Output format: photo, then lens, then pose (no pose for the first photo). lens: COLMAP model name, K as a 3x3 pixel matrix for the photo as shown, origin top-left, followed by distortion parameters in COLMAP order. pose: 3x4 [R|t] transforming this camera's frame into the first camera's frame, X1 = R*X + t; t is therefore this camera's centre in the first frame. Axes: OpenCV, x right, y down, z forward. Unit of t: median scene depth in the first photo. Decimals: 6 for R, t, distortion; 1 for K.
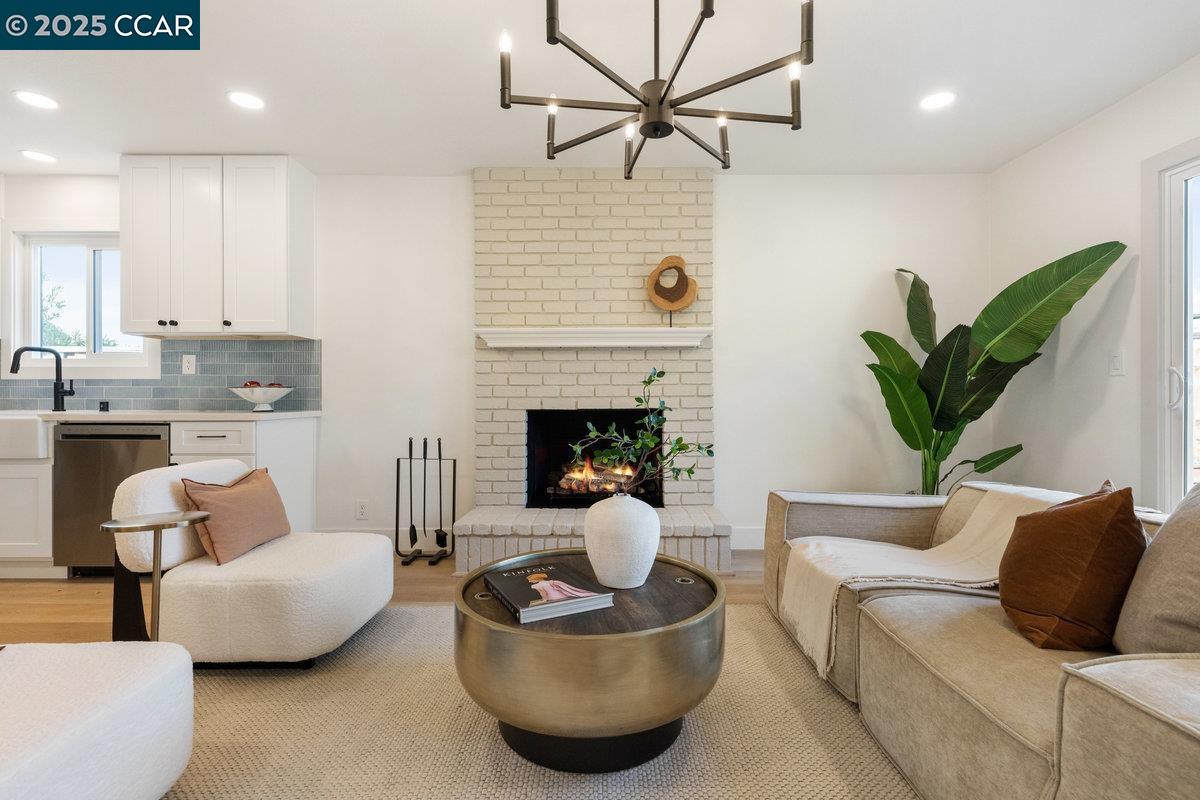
lens RADIAL K [[536.4, 0, 601.8], [0, 536.4, 403.2], [0, 0, 1]] dist [-0.001616, -0.000756]
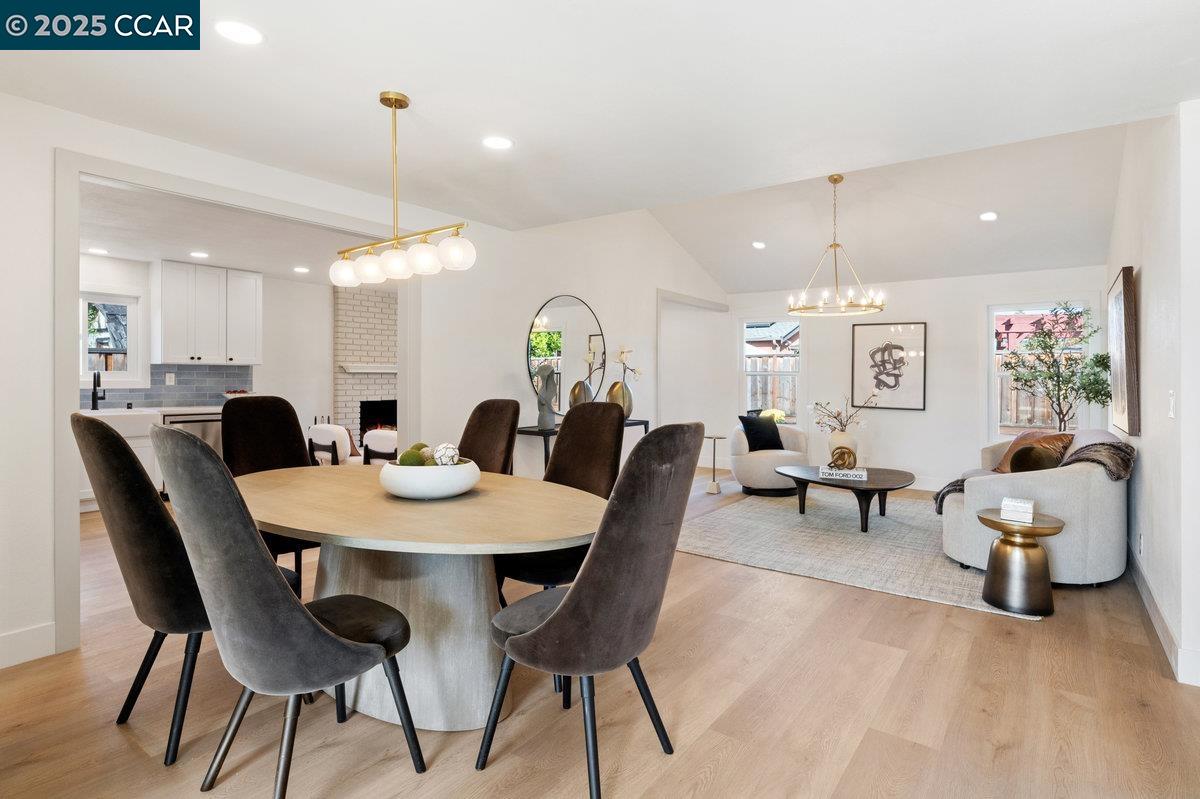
lens RADIAL K [[623.7, 0, 616.6], [0, 623.7, 377.6], [0, 0, 1]] dist [-0.001592, 0.000438]
pose [[0.580269, 0.004902, 0.814410, -1.566786], [0.008036, 0.999899, -0.011744, -0.044681], [-0.814385, 0.013359, 0.580171, -1.262303]]
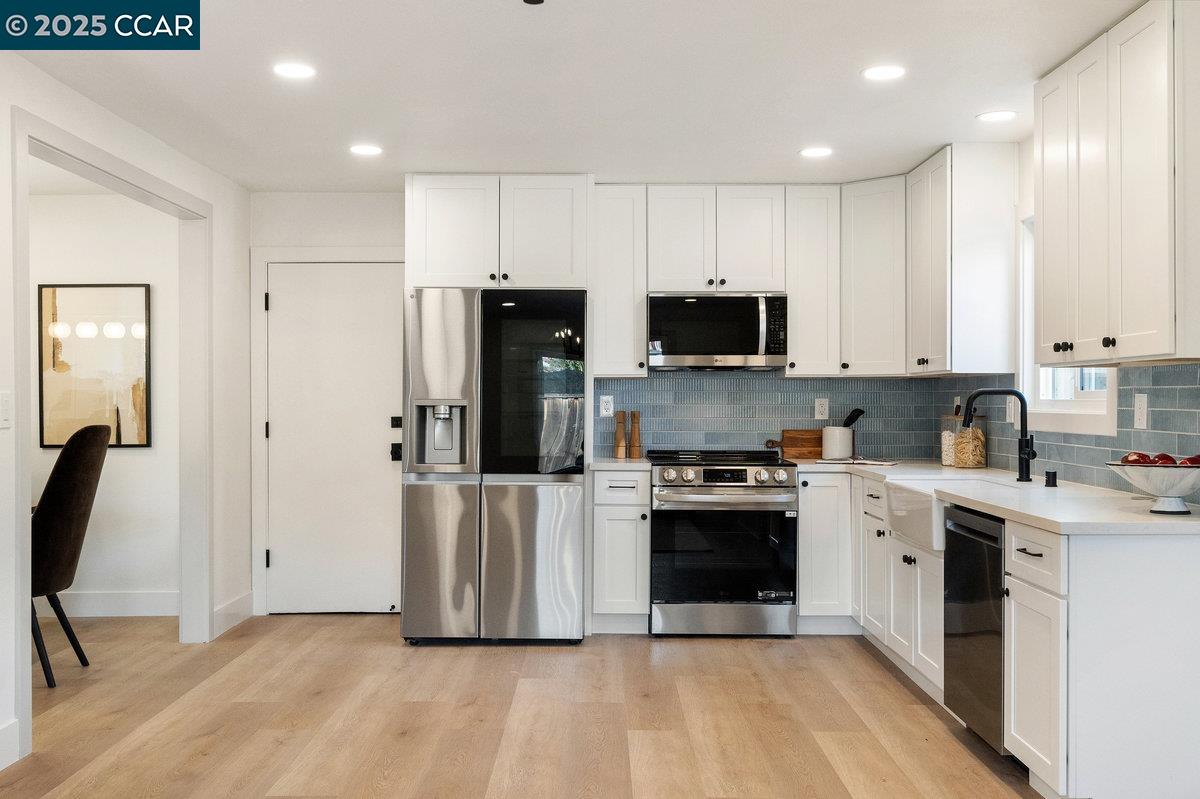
lens RADIAL K [[1131.9, 0, 604.5], [0, 1131.9, 400.6], [0, 0, 1]] dist [0.000003, 0.000000]
pose [[-0.013670, 0.001984, -0.999905, 0.406405], [-0.010046, 0.999947, 0.002121, -0.081597], [0.999856, 0.010074, -0.013649, 0.473753]]
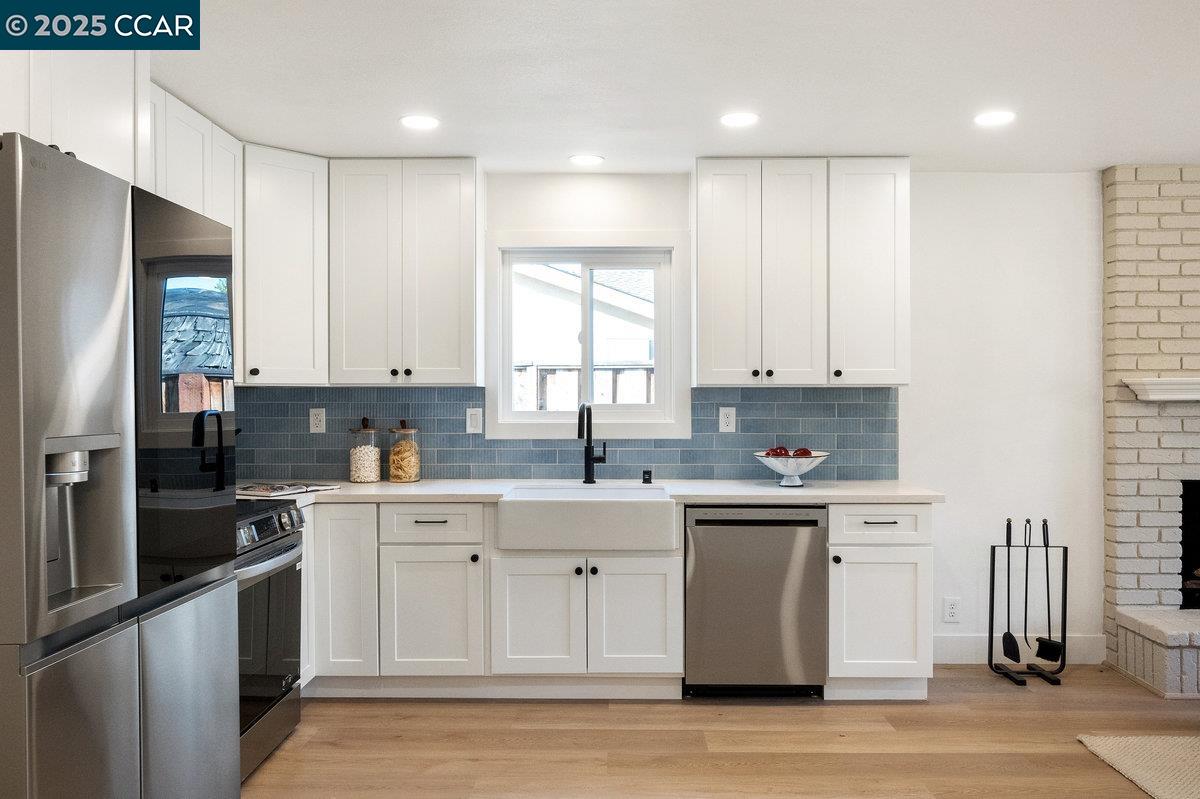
lens RADIAL K [[911.7, 0, 595.3], [0, 911.7, 391.4], [0, 0, 1]] dist [-0.010545, -0.007930]
pose [[0.999573, -0.000316, -0.029218, -0.938689], [-0.000183, 0.999854, -0.017081, -0.092391], [0.029219, 0.017080, 0.999427, -0.313380]]
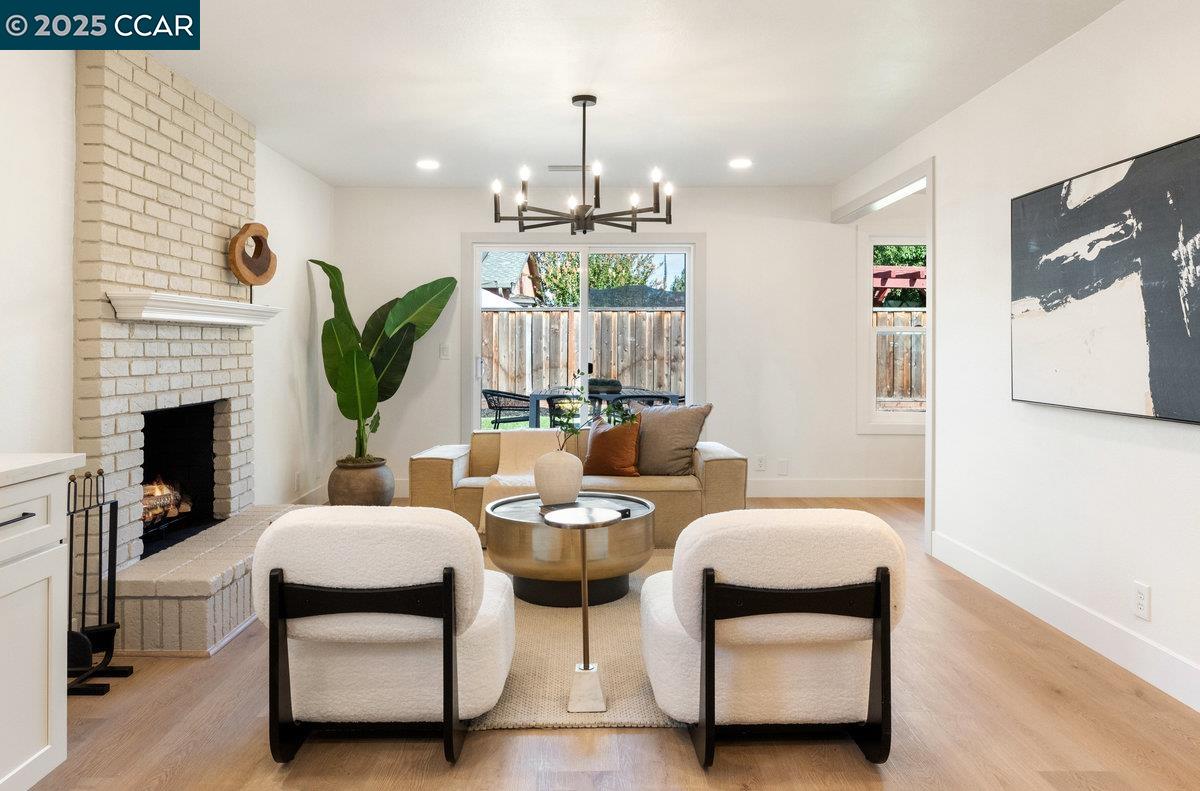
lens RADIAL K [[834.4, 0, 588.4], [0, 834.4, 342.2], [0, 0, 1]] dist [-0.006930, 0.000033]
pose [[-0.003874, 0.008737, 0.999954, -1.184385], [0.018810, 0.999786, -0.008662, -0.055708], [-0.999816, 0.018776, -0.004037, 0.449411]]
